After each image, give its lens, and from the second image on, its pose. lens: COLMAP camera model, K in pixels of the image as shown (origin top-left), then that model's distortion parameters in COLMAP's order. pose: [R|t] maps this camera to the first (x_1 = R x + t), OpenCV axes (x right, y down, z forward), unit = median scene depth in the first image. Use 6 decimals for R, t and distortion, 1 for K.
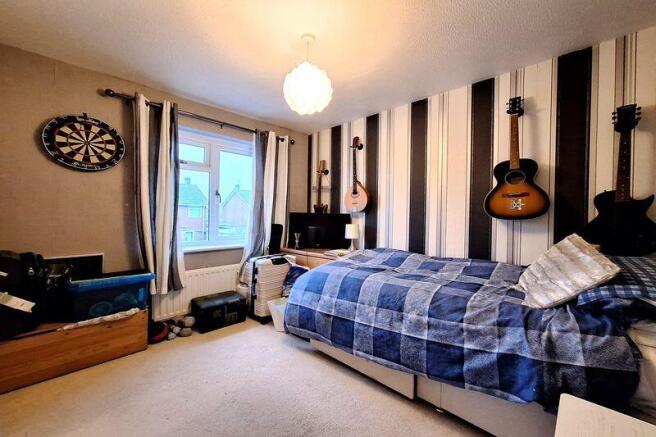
lens RADIAL K [[257.7, 0, 332.9], [0, 257.7, 217.4], [0, 0, 1]] dist [-0.002473, -0.000210]
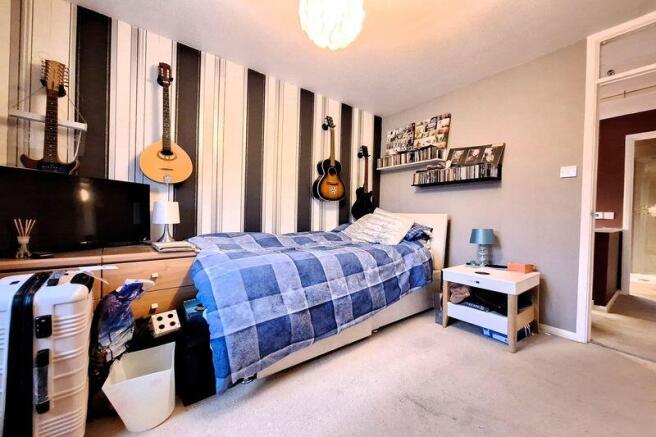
lens RADIAL K [[257.7, 0, 332.9], [0, 257.7, 217.4], [0, 0, 1]] dist [-0.002473, -0.000210]
pose [[0.144381, -0.018455, 0.989350, -0.772438], [-0.009788, 0.999751, 0.020078, 0.076464], [-0.989474, -0.012583, 0.144164, 0.796899]]
